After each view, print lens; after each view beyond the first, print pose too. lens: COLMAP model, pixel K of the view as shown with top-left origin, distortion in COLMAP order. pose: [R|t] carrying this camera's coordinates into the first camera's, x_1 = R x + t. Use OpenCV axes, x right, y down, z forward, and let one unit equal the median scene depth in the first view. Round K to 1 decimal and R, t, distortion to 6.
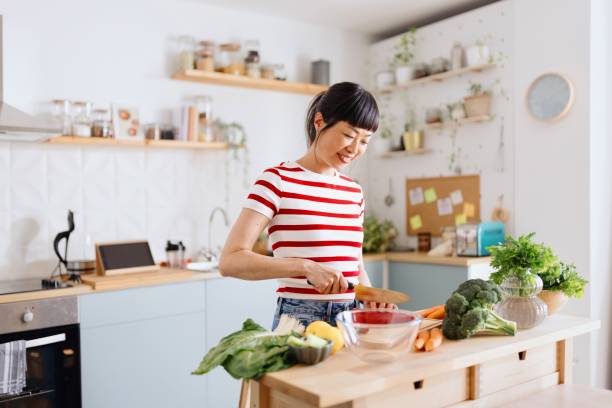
lens RADIAL K [[597.6, 0, 306.0], [0, 597.6, 204.0], [0, 0, 1]] dist [-0.003711, -0.017375]
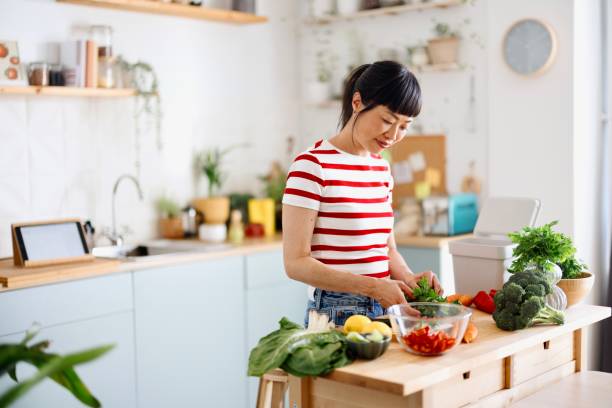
lens RADIAL K [[895.0, 0, 306.0], [0, 895.0, 204.0], [0, 0, 1]] dist [-0.065701, -0.028756]
pose [[0.978568, -0.002905, 0.205904, -0.160448], [-0.010616, 0.997859, 0.064532, -0.034194], [-0.205650, -0.065334, 0.976442, -0.167011]]
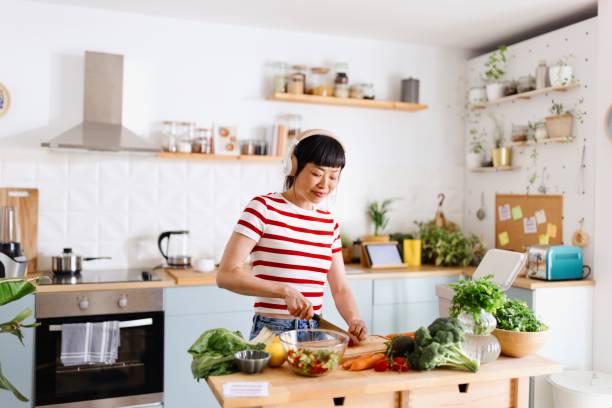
lens RADIAL K [[592.6, 0, 306.0], [0, 592.6, 204.0], [0, 0, 1]] dist [0.013952, -0.001004]
pose [[0.957502, 0.046295, -0.284687, 0.180695], [-0.040932, 0.998855, 0.024762, -0.046310], [0.285507, -0.012057, 0.958301, -0.054842]]
